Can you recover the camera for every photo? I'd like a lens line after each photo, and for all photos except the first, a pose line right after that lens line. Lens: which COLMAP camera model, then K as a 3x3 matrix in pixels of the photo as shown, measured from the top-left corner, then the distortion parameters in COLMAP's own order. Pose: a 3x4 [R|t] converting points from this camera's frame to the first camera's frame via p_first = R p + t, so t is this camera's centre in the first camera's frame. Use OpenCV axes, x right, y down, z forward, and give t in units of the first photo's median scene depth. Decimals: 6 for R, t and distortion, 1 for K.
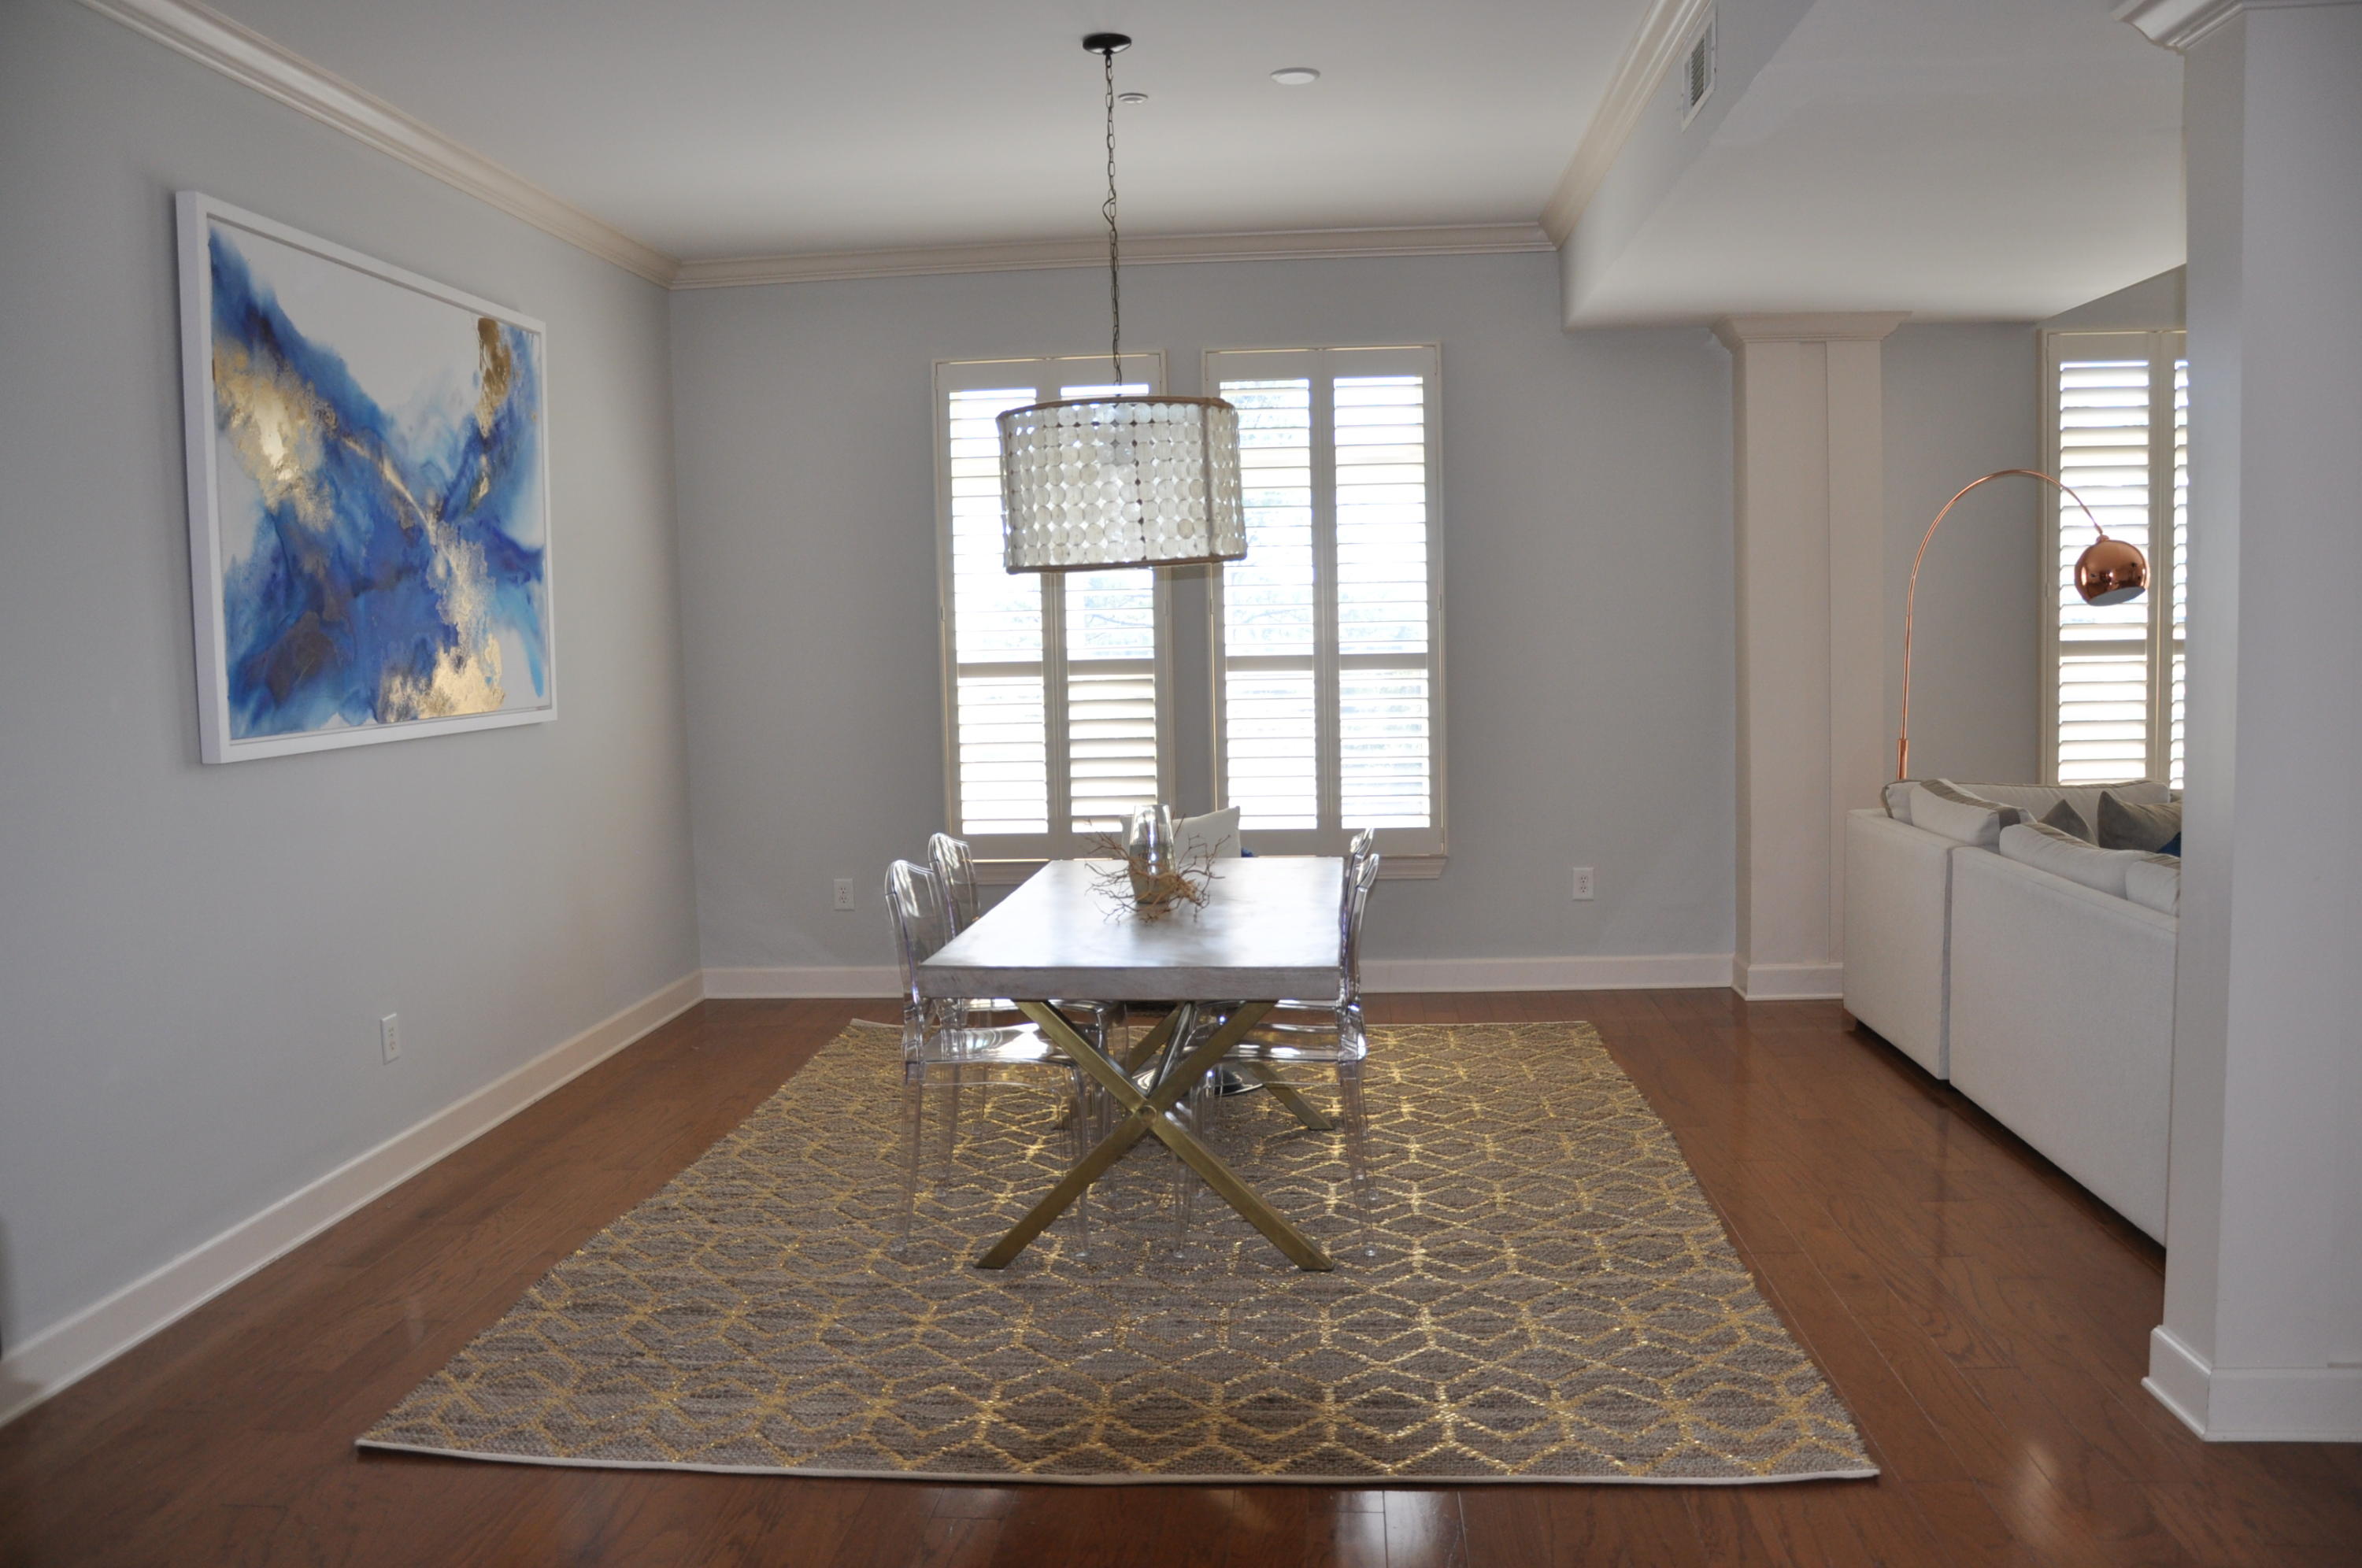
lens RADIAL K [[1851.5, 0, 1189.7], [0, 1851.5, 778.7], [0, 0, 1]] dist [-0.141567, 0.112229]
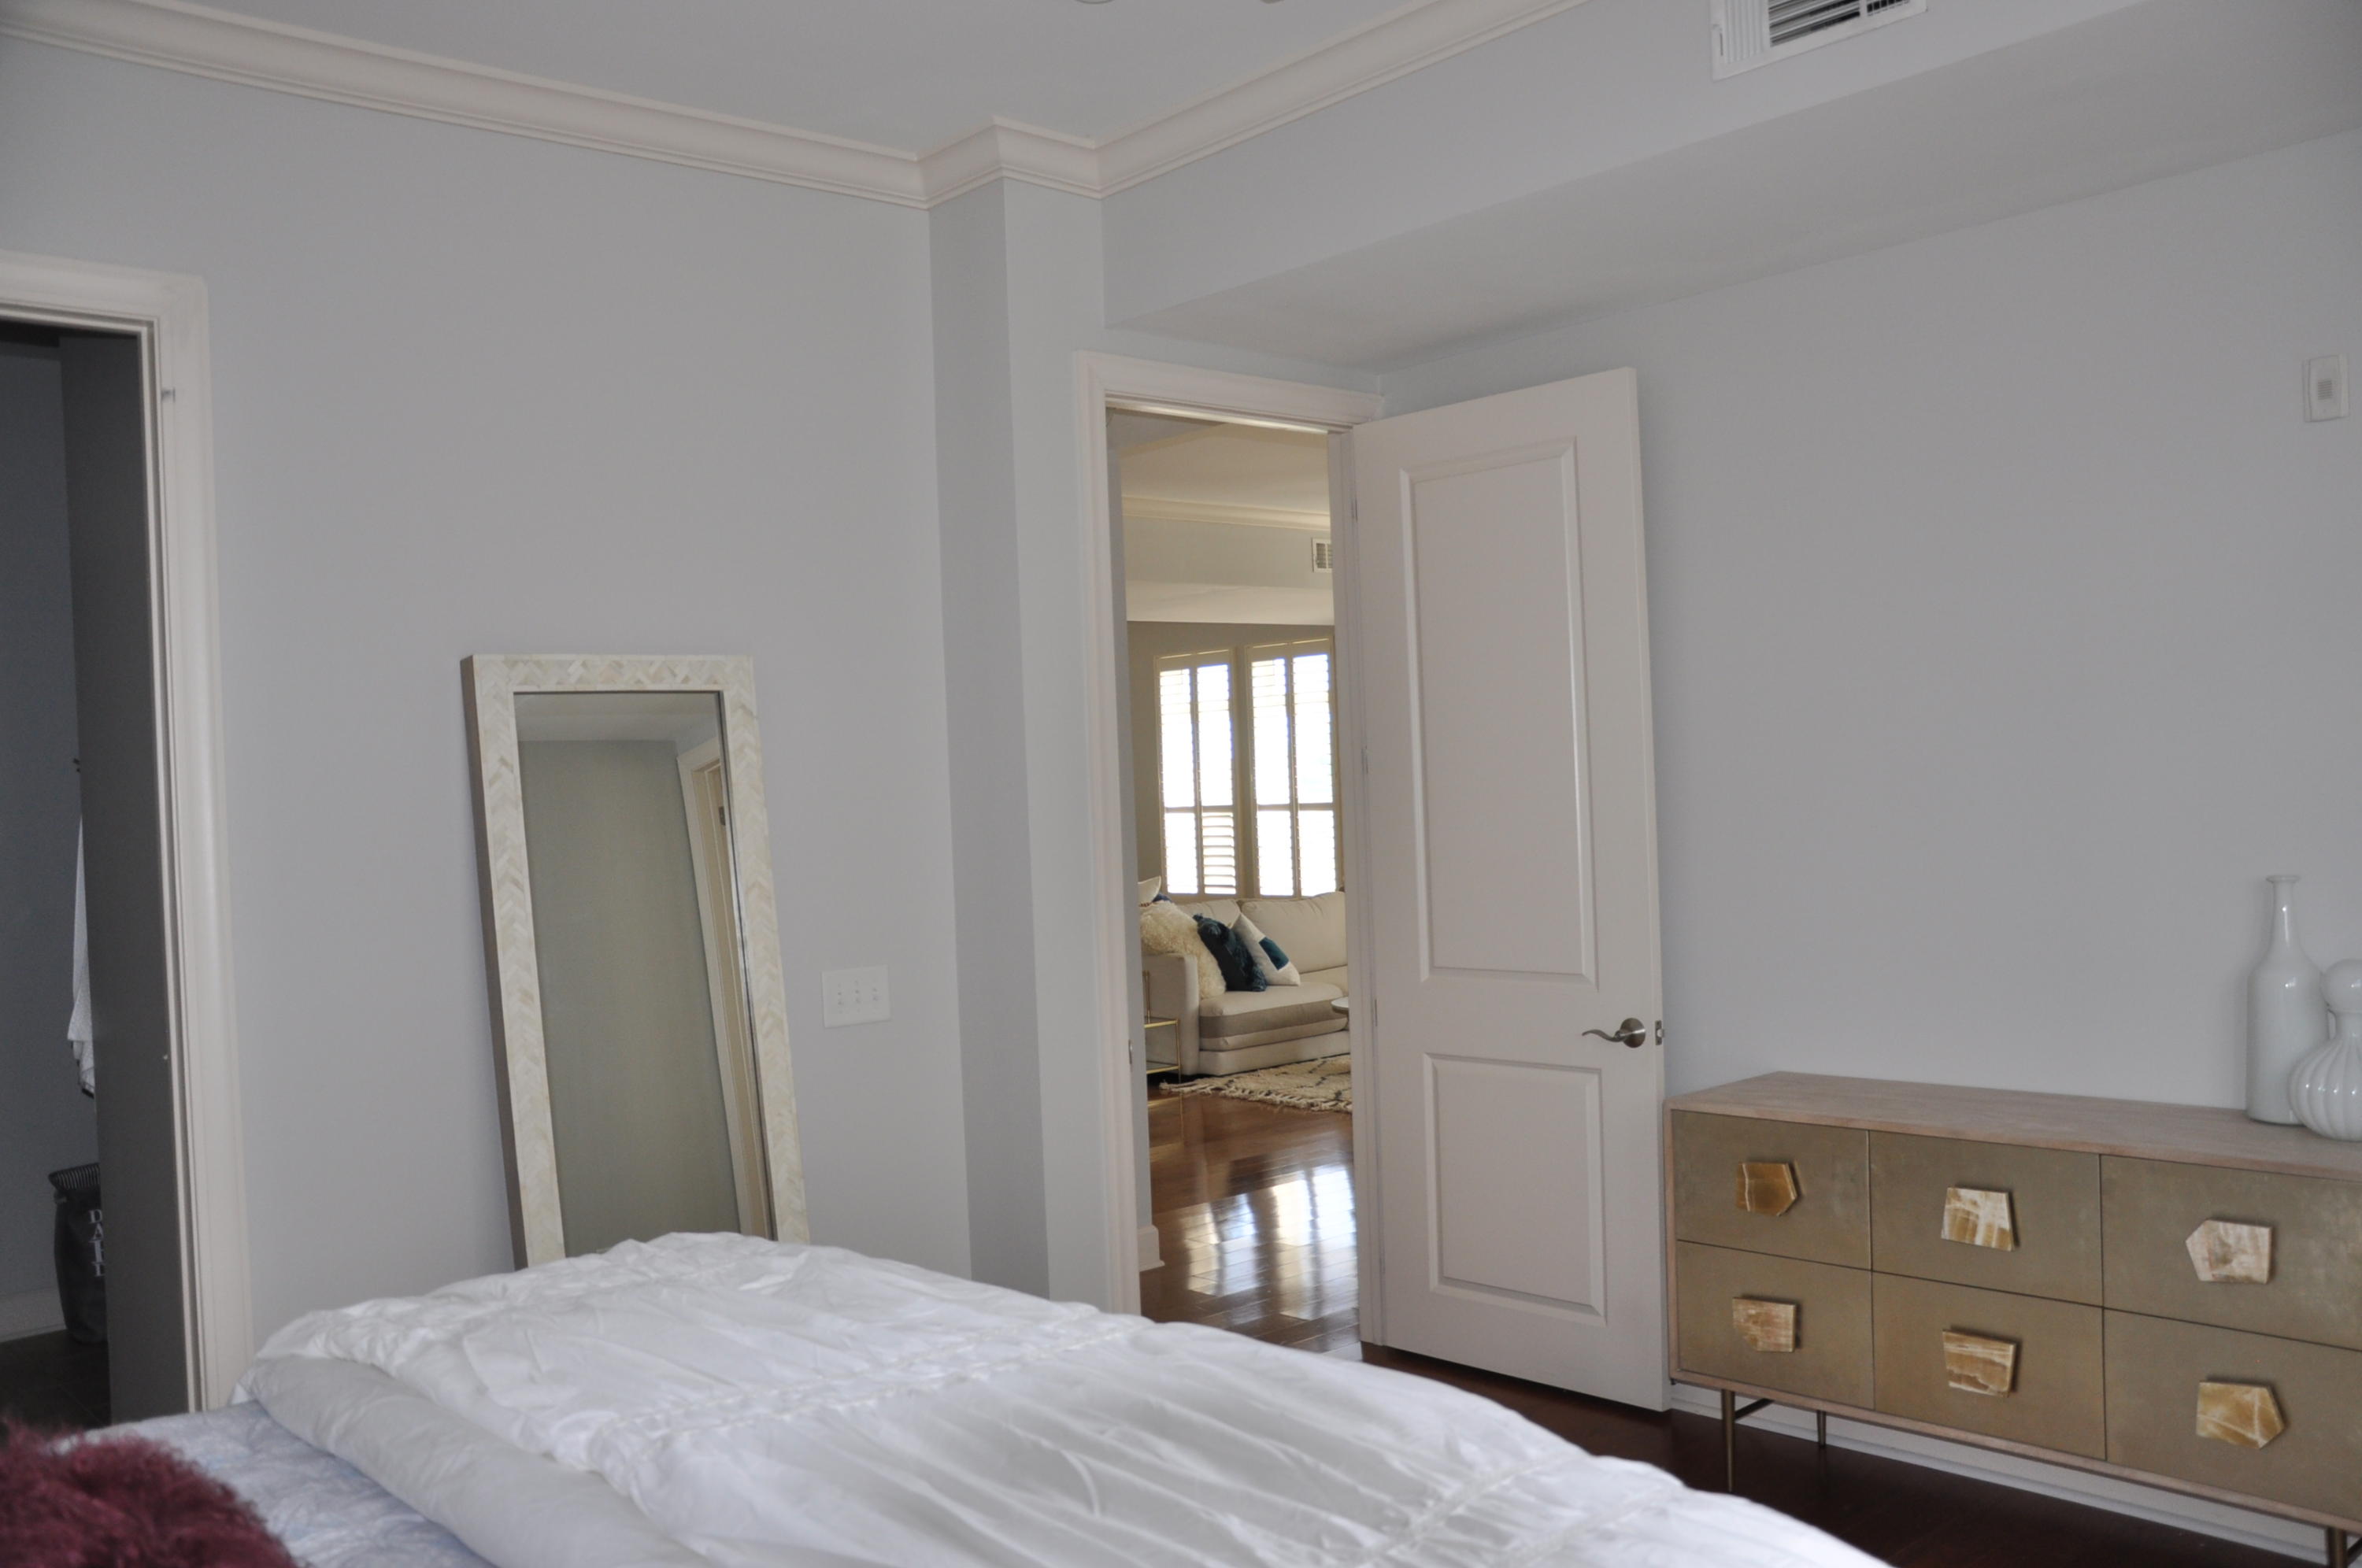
lens RADIAL K [[1851.5, 0, 1195.0], [0, 1851.5, 795.8], [0, 0, 1]] dist [-0.141567, 0.112229]
pose [[0.710326, -0.000902, -0.703872, 1.517486], [-0.035098, 0.998710, -0.036700, -0.001803], [0.702997, 0.050774, 0.709378, -0.472681]]
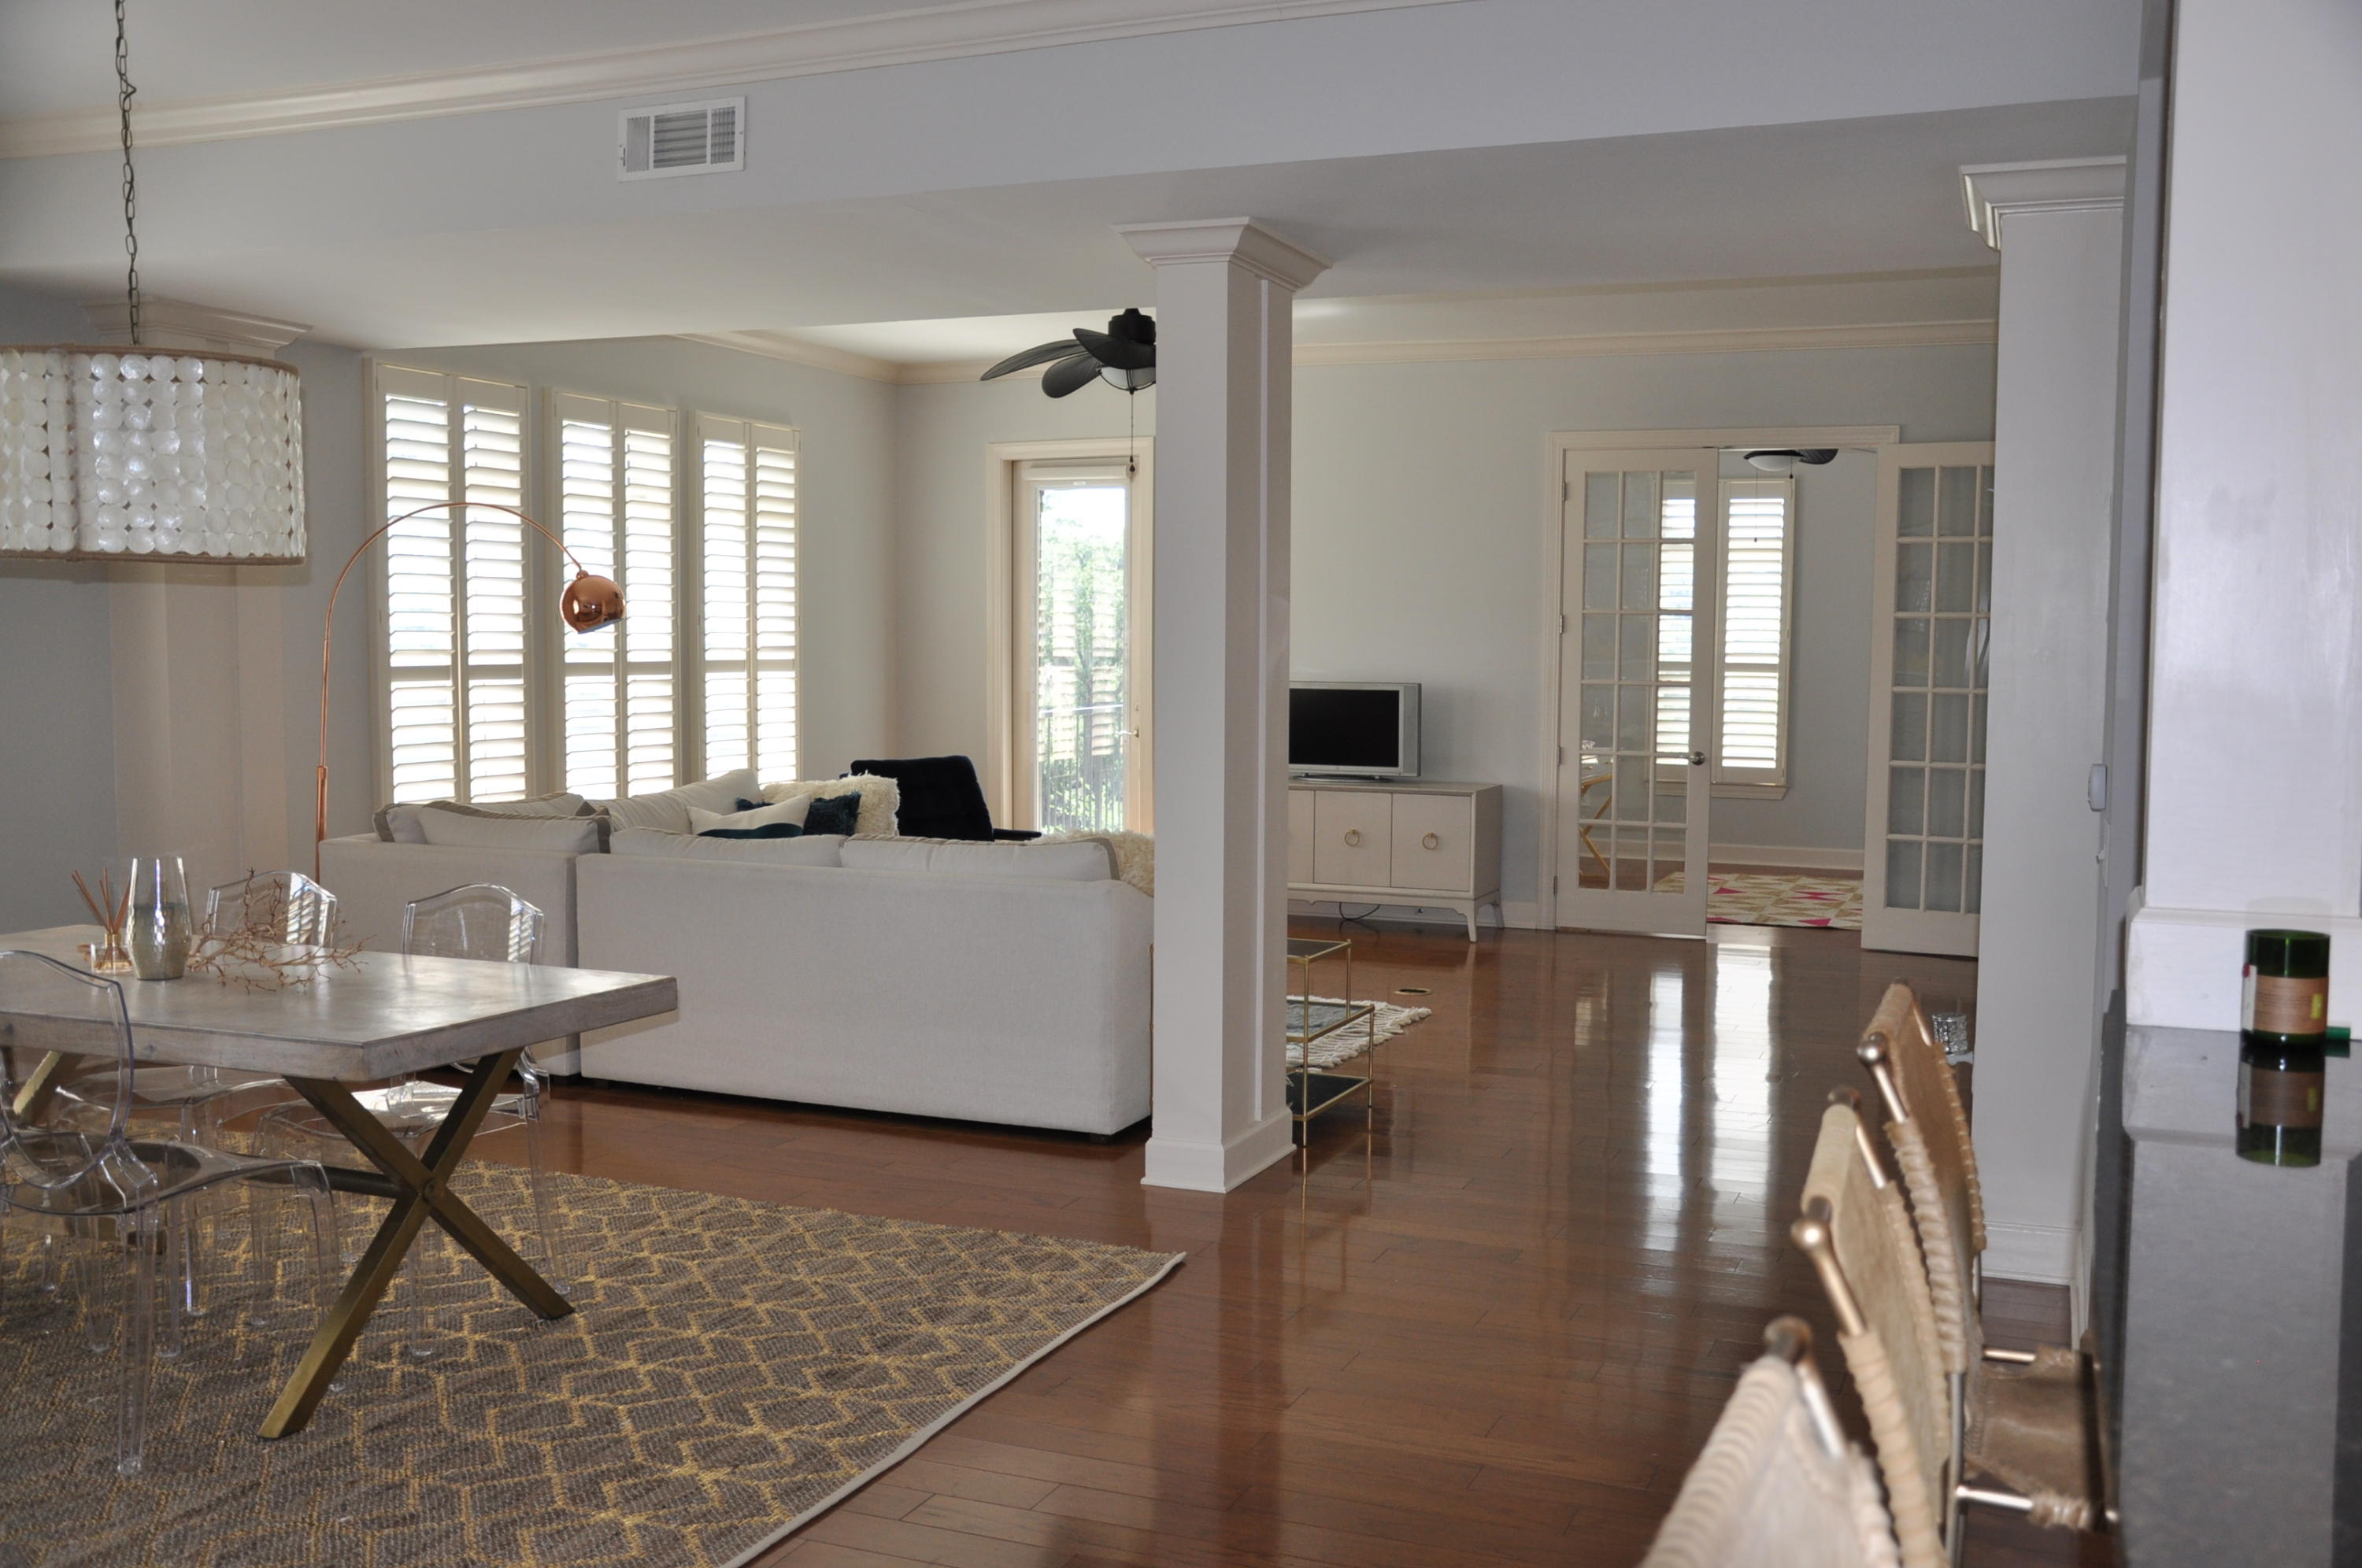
lens RADIAL K [[2128.1, 0, 1188.4], [0, 2128.1, 794.7], [0, 0, 1]] dist [-0.070842, 0.099671]
pose [[0.315857, -0.041074, 0.947917, -1.053498], [0.068440, 0.997446, 0.020415, 0.001857], [-0.946335, 0.058428, 0.317861, 0.419797]]
